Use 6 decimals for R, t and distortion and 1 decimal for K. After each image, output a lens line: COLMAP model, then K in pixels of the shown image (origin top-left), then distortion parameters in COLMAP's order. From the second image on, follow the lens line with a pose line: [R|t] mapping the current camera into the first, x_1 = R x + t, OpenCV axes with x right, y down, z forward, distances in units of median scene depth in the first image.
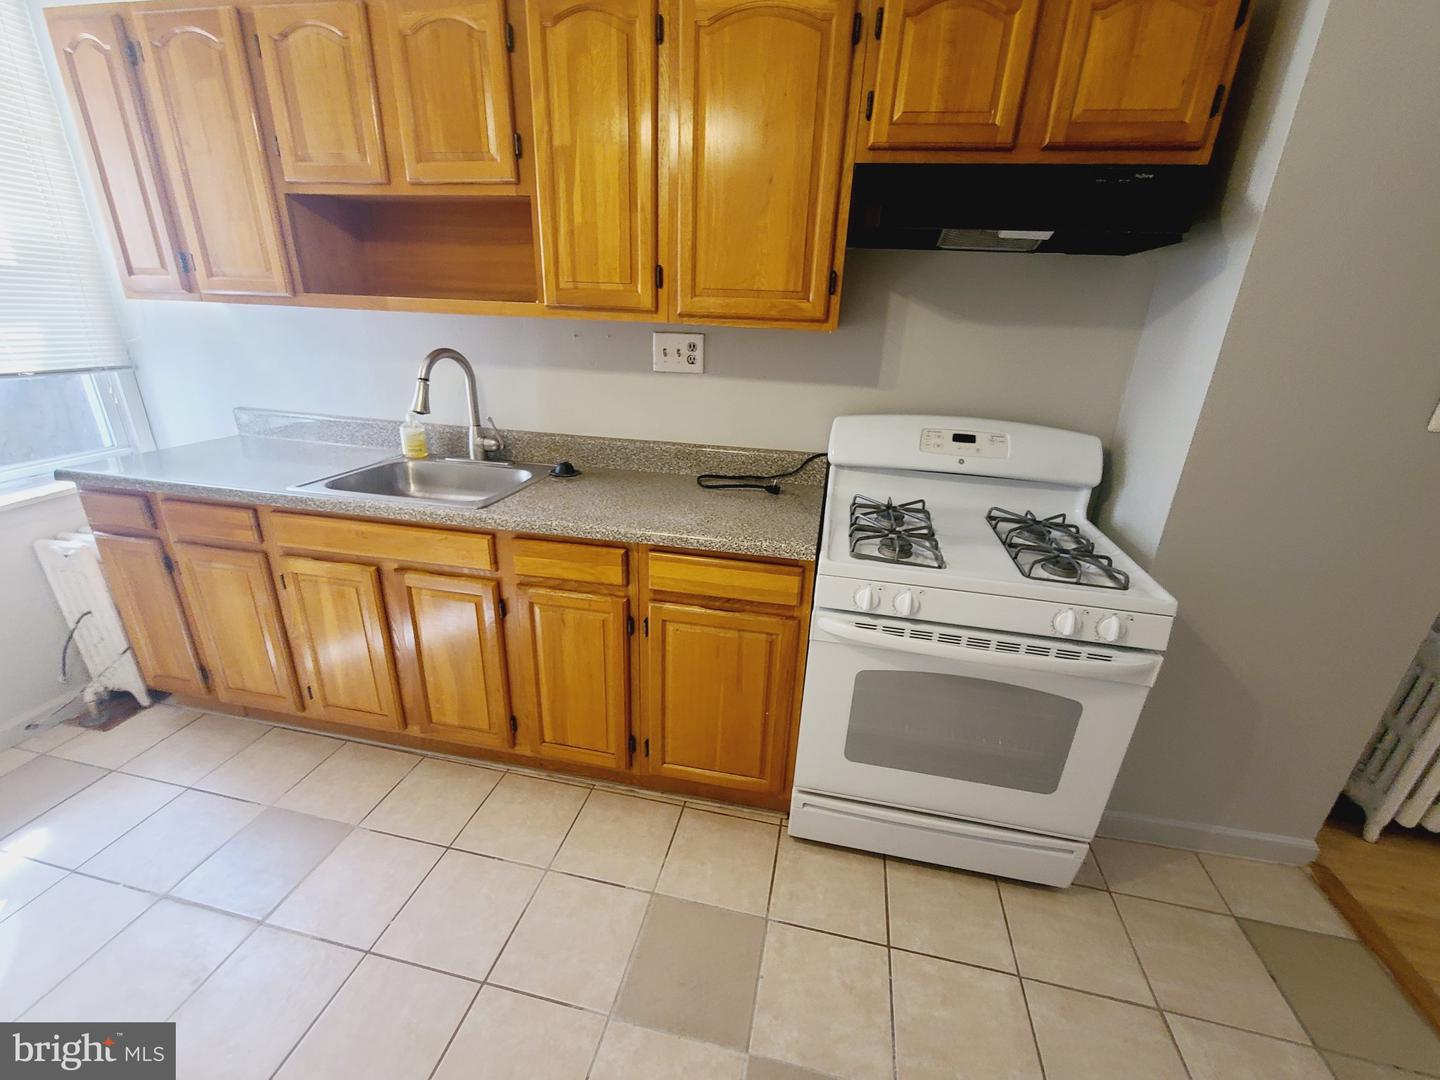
lens RADIAL K [[592.0, 0, 720.0], [0, 592.0, 540.0], [0, 0, 1]] dist [0.000037, -0.002895]
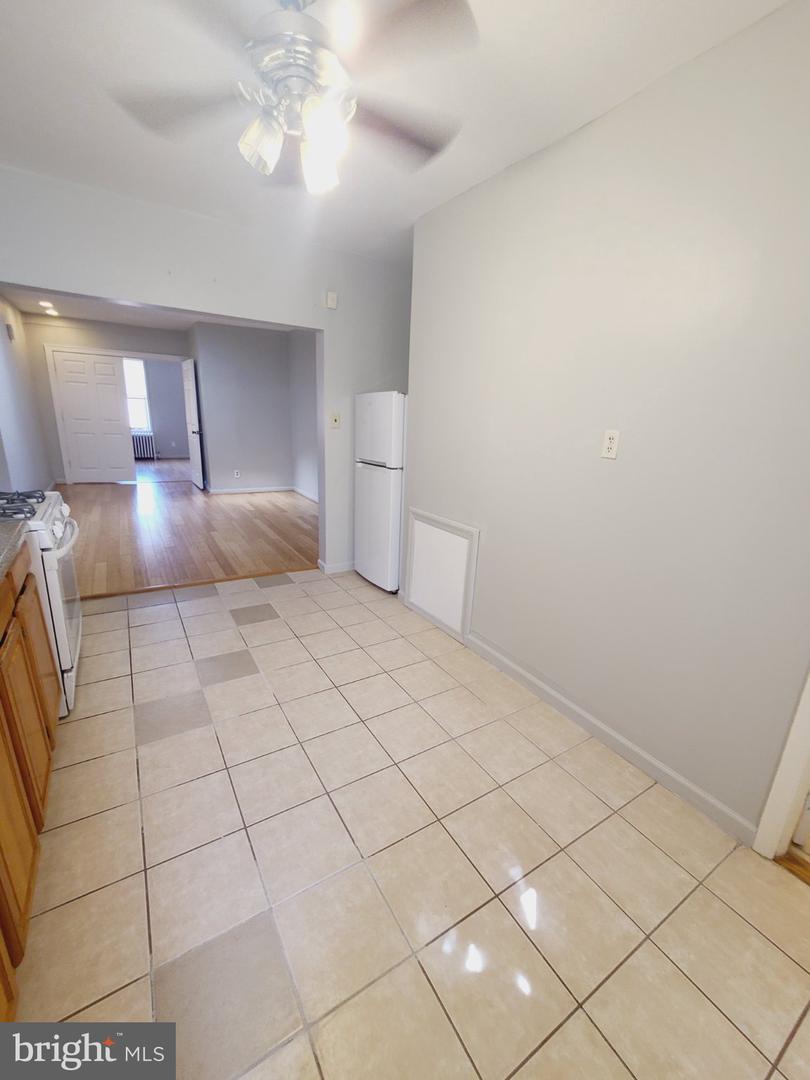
lens RADIAL K [[444.0, 0, 401.1], [0, 444.0, 538.3], [0, 0, 1]] dist [0.000037, -0.002895]
pose [[-0.686642, -0.261271, 0.678425, -1.205172], [0.199355, 0.829750, 0.521317, -0.326173], [-0.699128, 0.493206, -0.517656, 0.807459]]
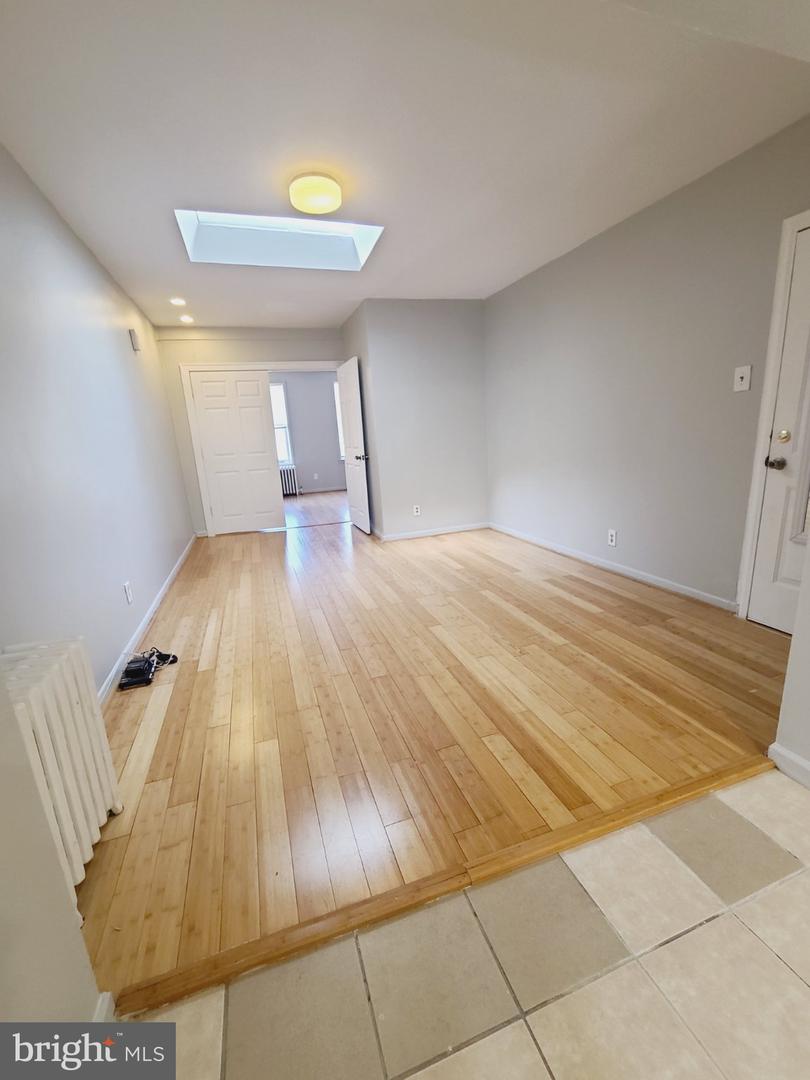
lens RADIAL K [[444.0, 0, 401.1], [0, 444.0, 538.3], [0, 0, 1]] dist [0.000037, -0.002895]
pose [[-0.509613, -0.205807, 0.835427, 0.478978], [0.351878, 0.836205, 0.420645, -0.071531], [-0.785160, 0.508334, -0.353722, 0.638349]]
